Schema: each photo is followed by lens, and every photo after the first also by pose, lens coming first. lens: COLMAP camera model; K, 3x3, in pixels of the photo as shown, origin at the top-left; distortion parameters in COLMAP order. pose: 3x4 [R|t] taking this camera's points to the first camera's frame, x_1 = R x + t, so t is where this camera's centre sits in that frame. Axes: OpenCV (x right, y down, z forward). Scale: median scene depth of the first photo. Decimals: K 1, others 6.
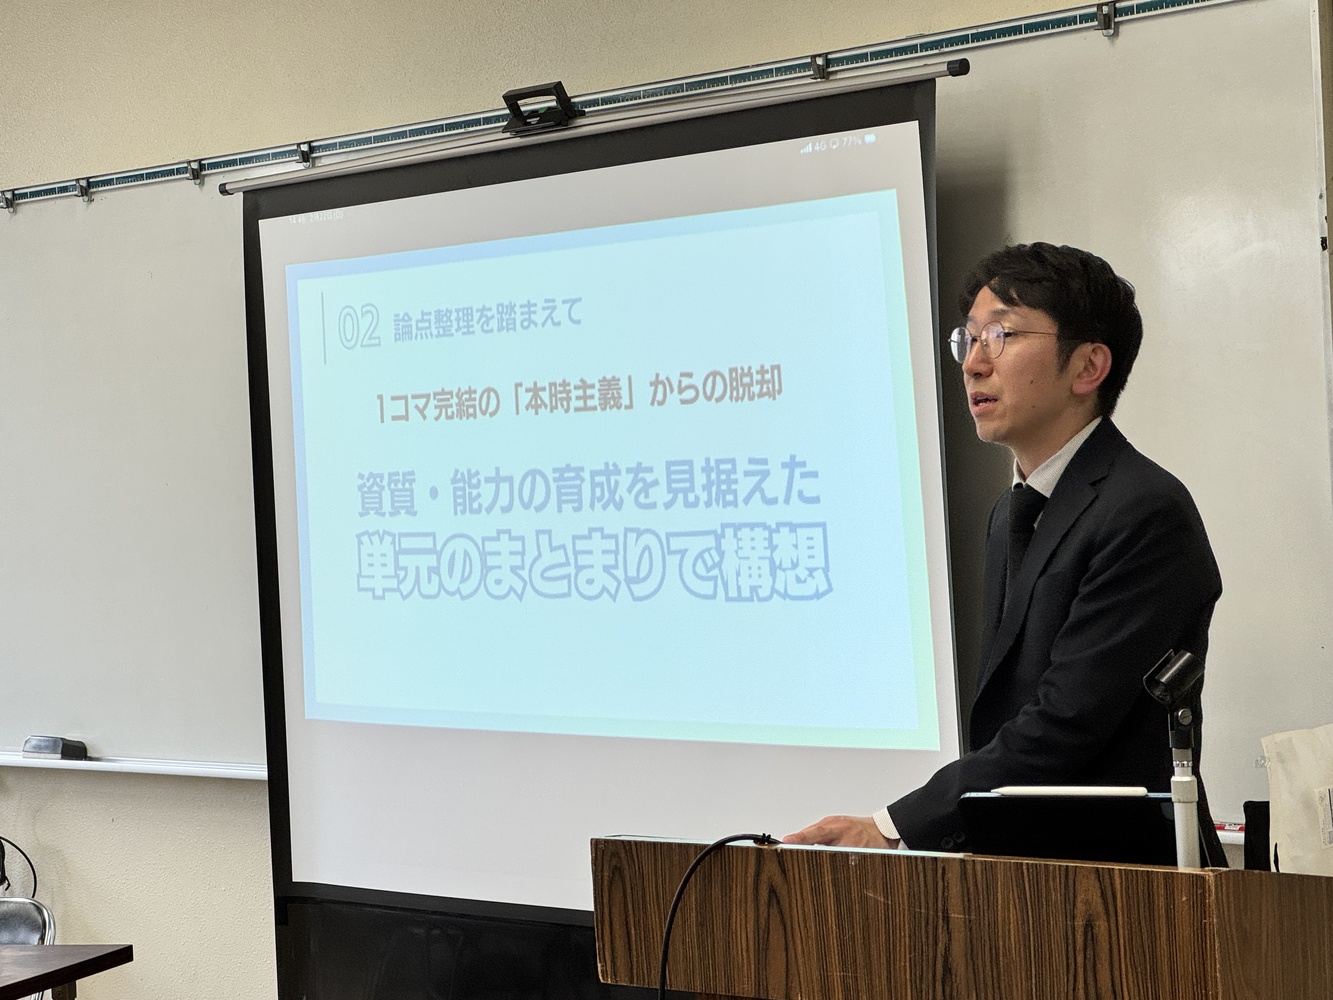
lens RADIAL K [[3077.2, 0, 695.0], [0, 3077.2, 463.4], [0, 0, 1]] dist [0.177804, 0.000000]
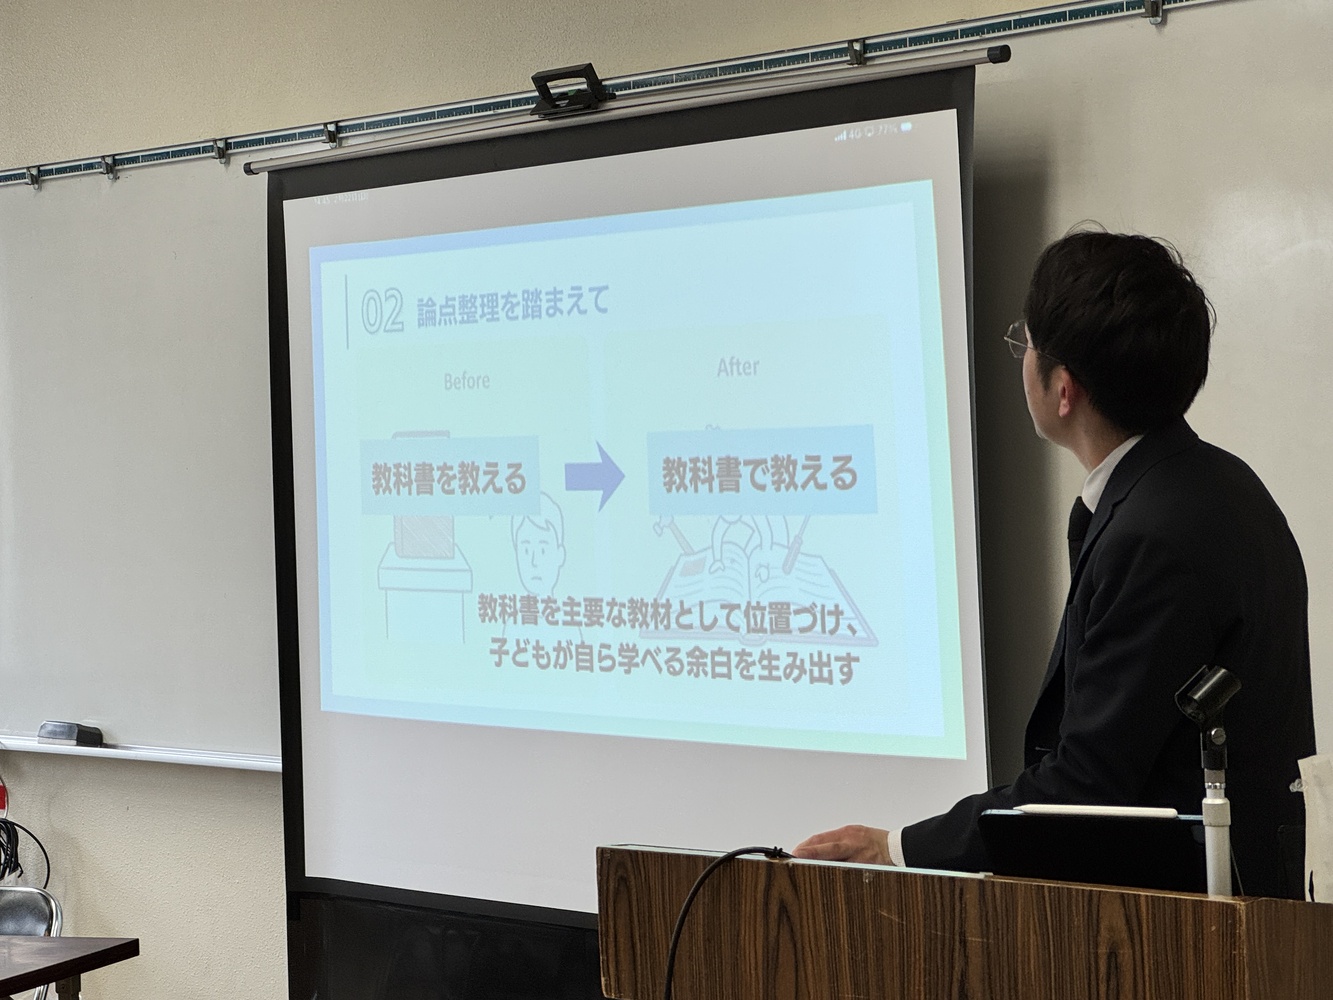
lens RADIAL K [[3077.2, 0, 670.9], [0, 3077.2, 458.8], [0, 0, 1]] dist [0.177804, 0.000000]
pose [[0.999560, 0.018806, -0.022925, 0.006156], [-0.018762, 0.999822, 0.002124, -0.001424], [0.022961, -0.001693, 0.999735, 0.025639]]
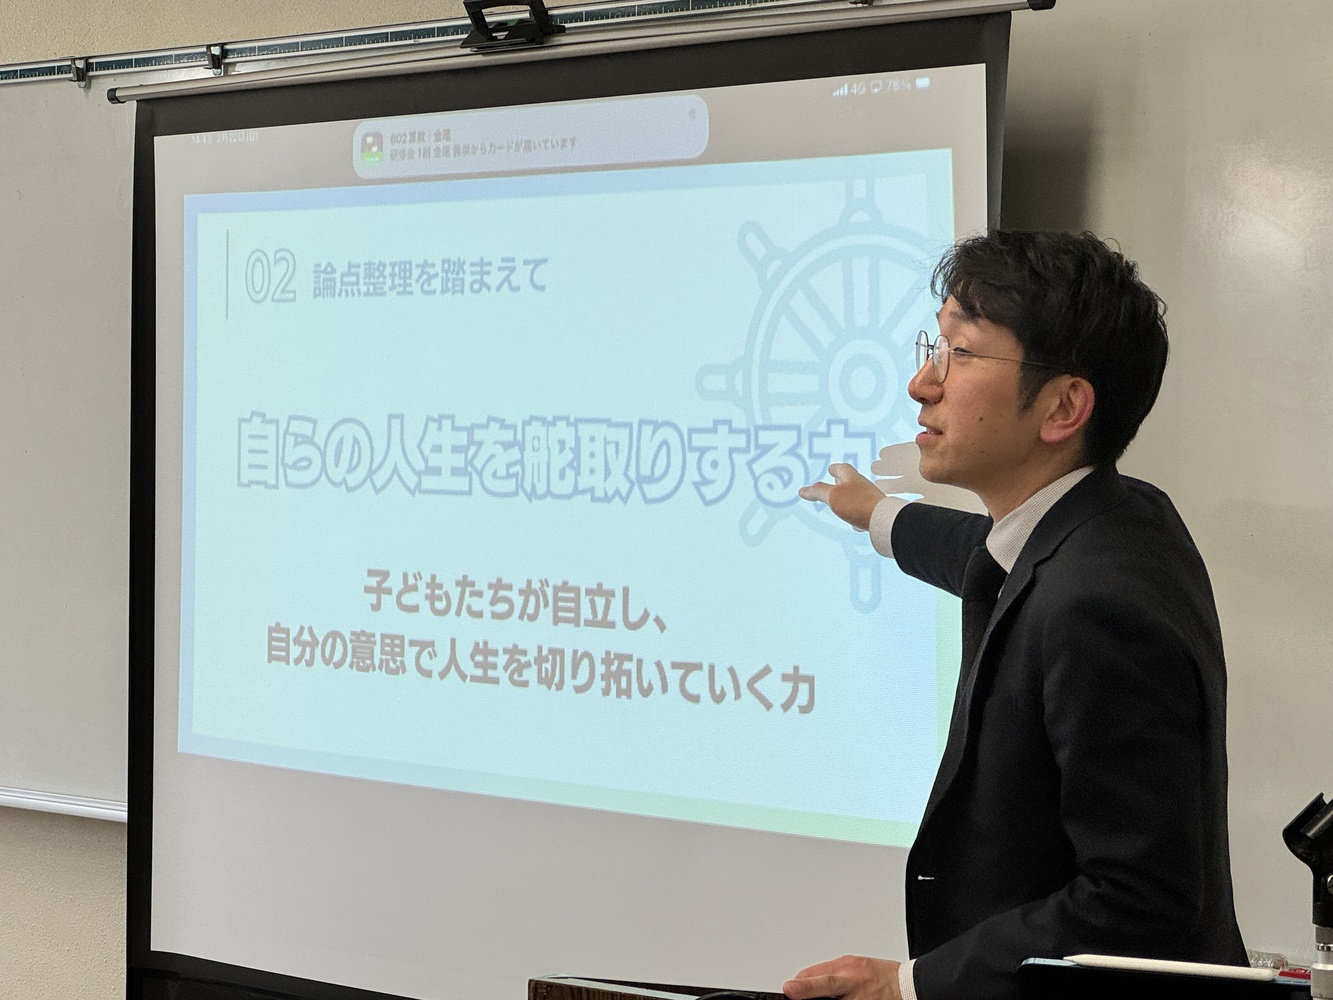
lens RADIAL K [[3401.3, 0, 672.5], [0, 3401.3, 482.8], [0, 0, 1]] dist [0.227113, 0.000000]
pose [[0.998290, 0.057700, 0.009358, -0.008985], [-0.057853, 0.998181, 0.016981, -0.011967], [-0.008361, -0.017494, 0.999812, 0.104495]]
